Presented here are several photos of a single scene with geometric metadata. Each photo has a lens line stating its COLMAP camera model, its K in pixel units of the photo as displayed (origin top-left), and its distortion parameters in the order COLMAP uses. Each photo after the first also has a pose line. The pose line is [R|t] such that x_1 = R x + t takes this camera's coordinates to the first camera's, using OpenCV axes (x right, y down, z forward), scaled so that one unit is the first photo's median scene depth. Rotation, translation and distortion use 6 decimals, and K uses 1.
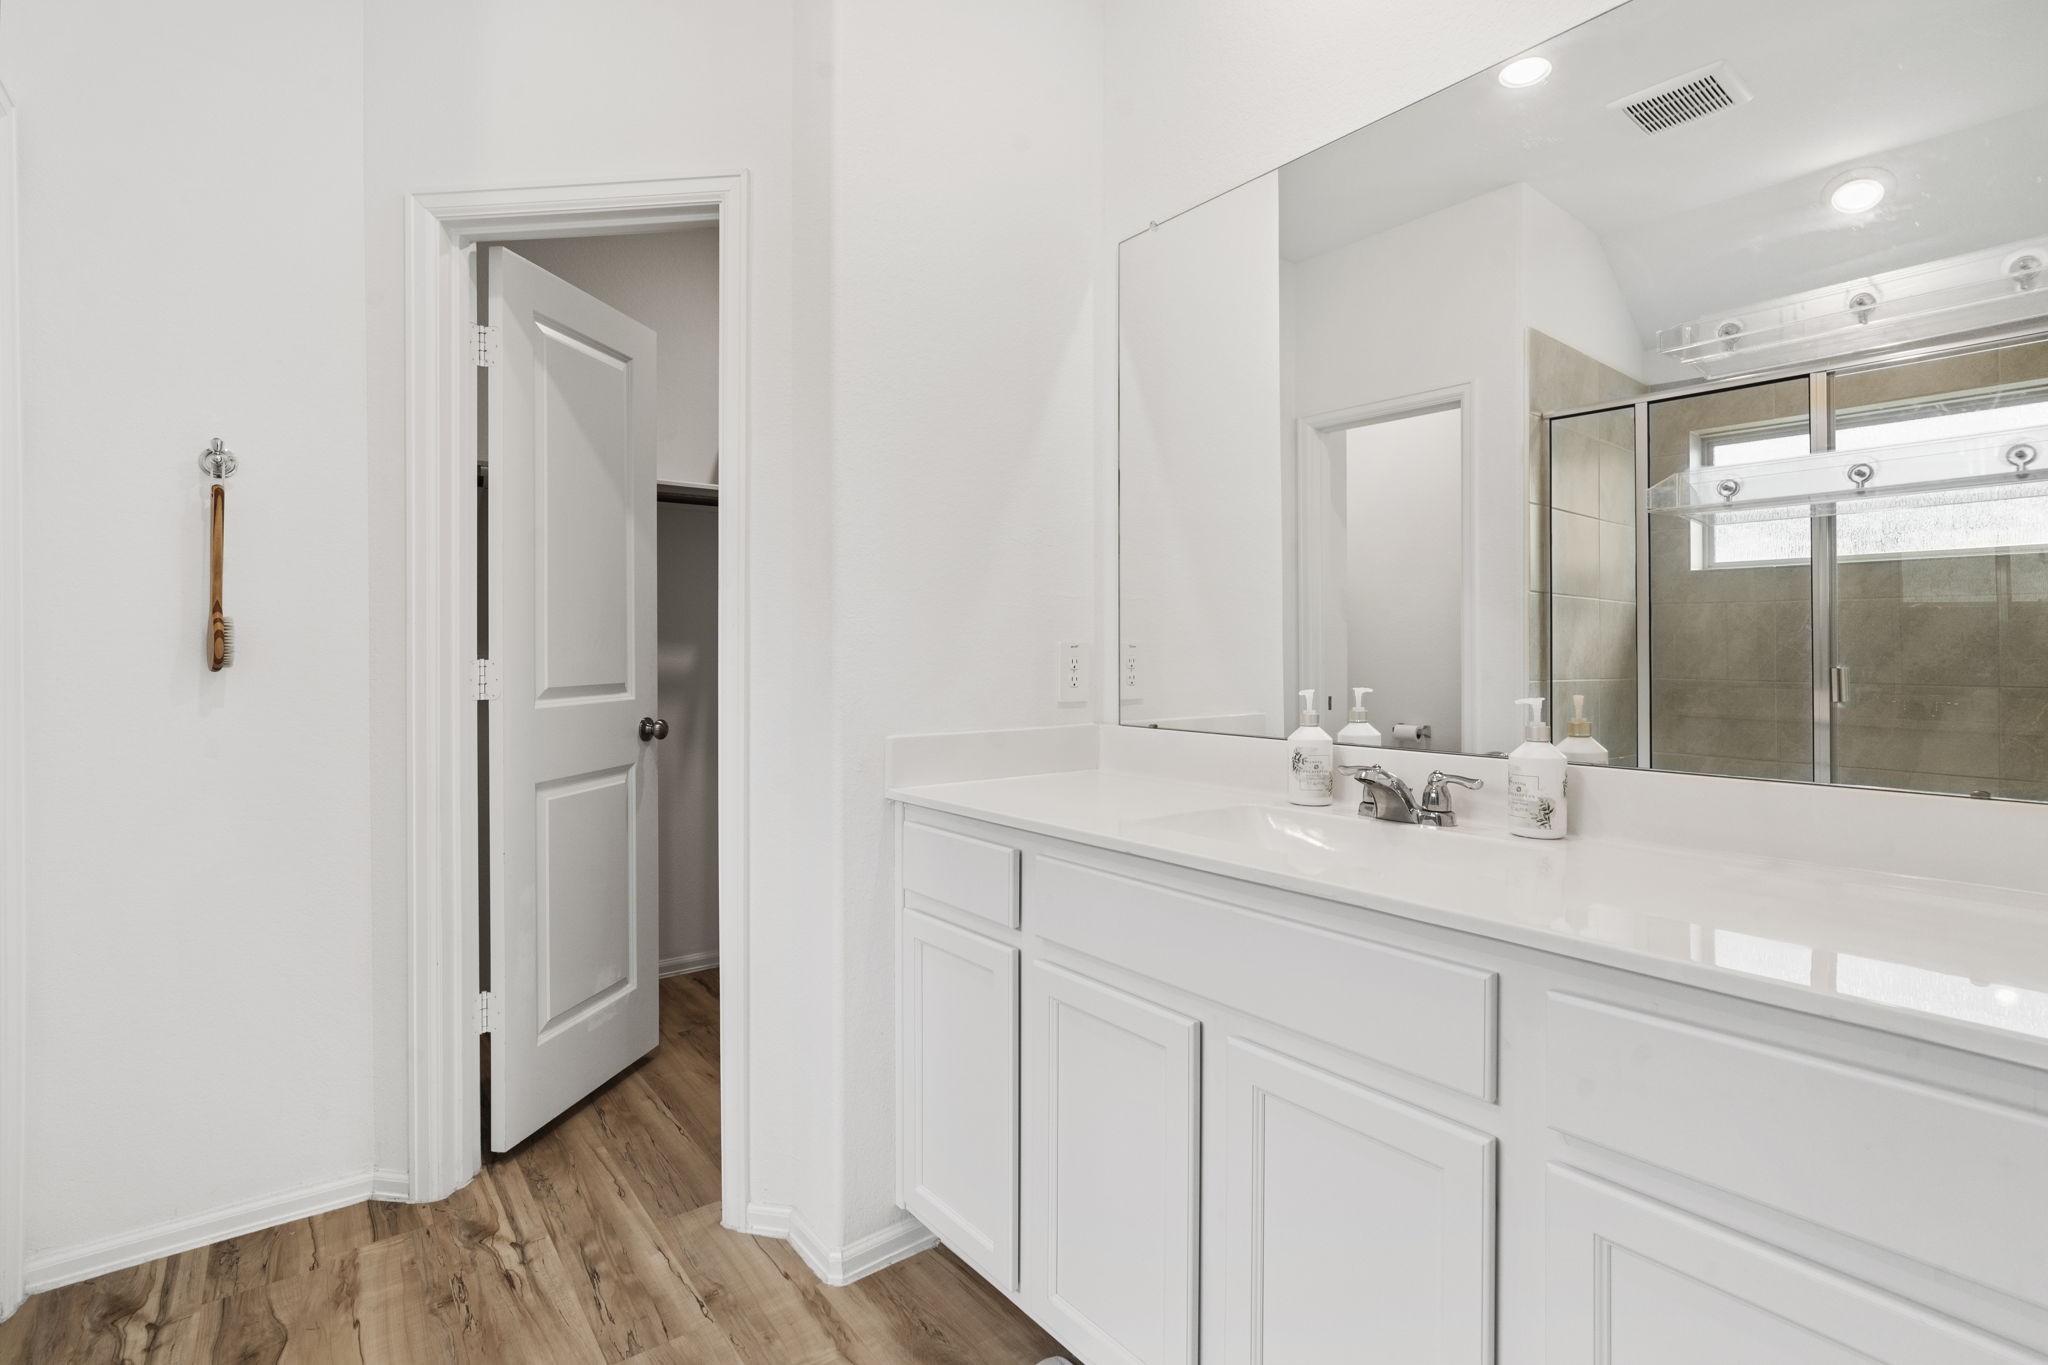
lens RADIAL K [[983.3, 0, 1015.6], [0, 983.3, 652.1], [0, 0, 1]] dist [0.000916, 0.007072]
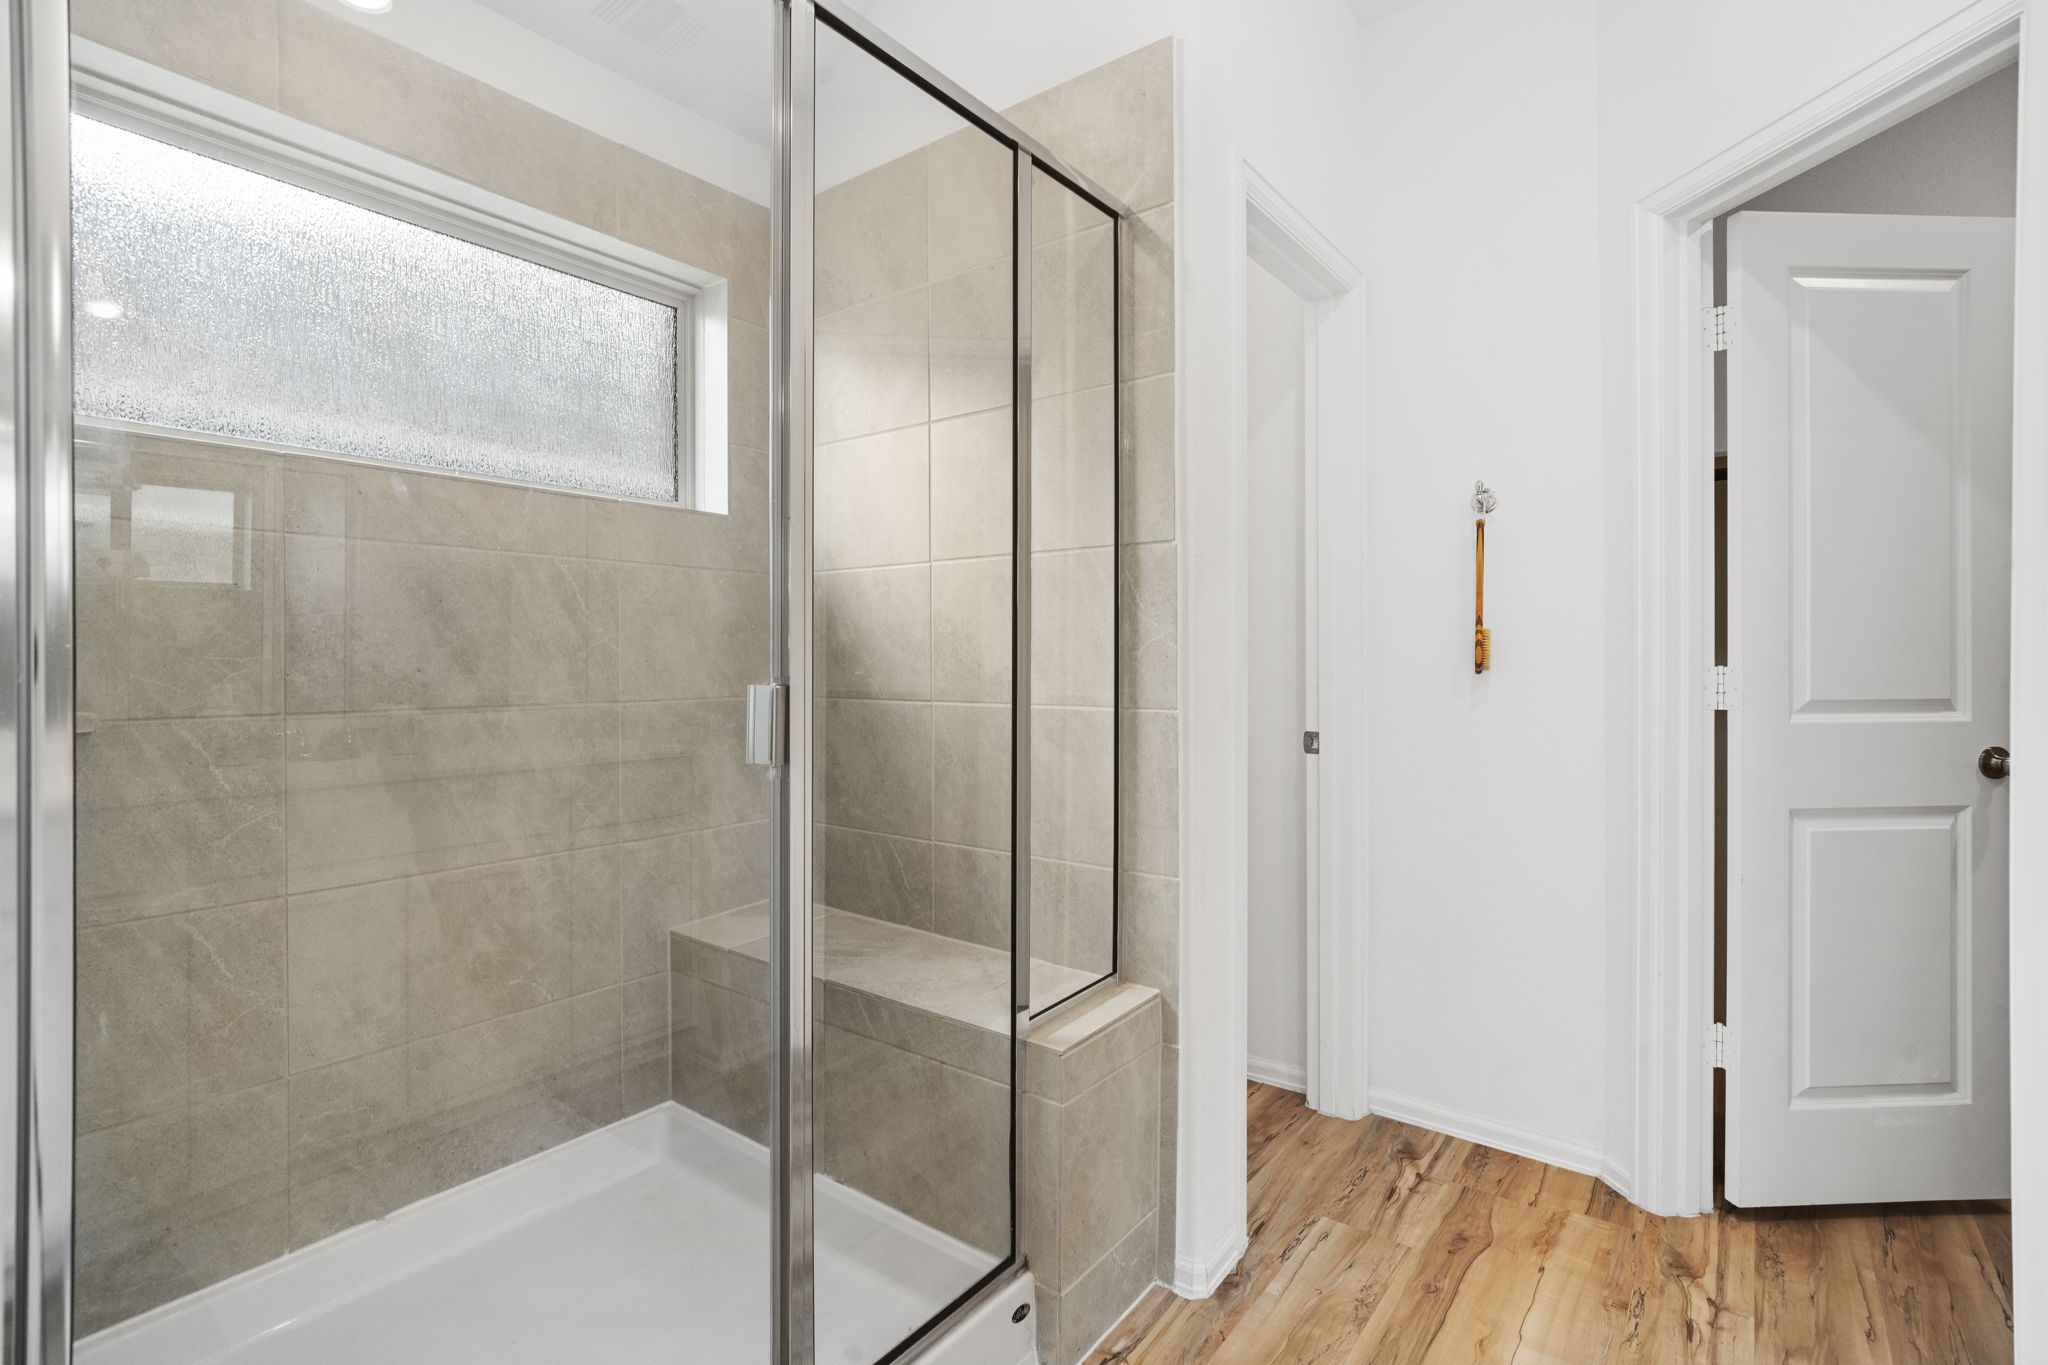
lens RADIAL K [[983.3, 0, 1022.0], [0, 983.3, 665.8], [0, 0, 1]] dist [0.000916, 0.007072]
pose [[0.284293, 0.010238, -0.958683, 0.176348], [-0.001253, 0.999946, 0.010307, -0.001924], [0.958737, -0.001729, 0.284291, 0.113167]]
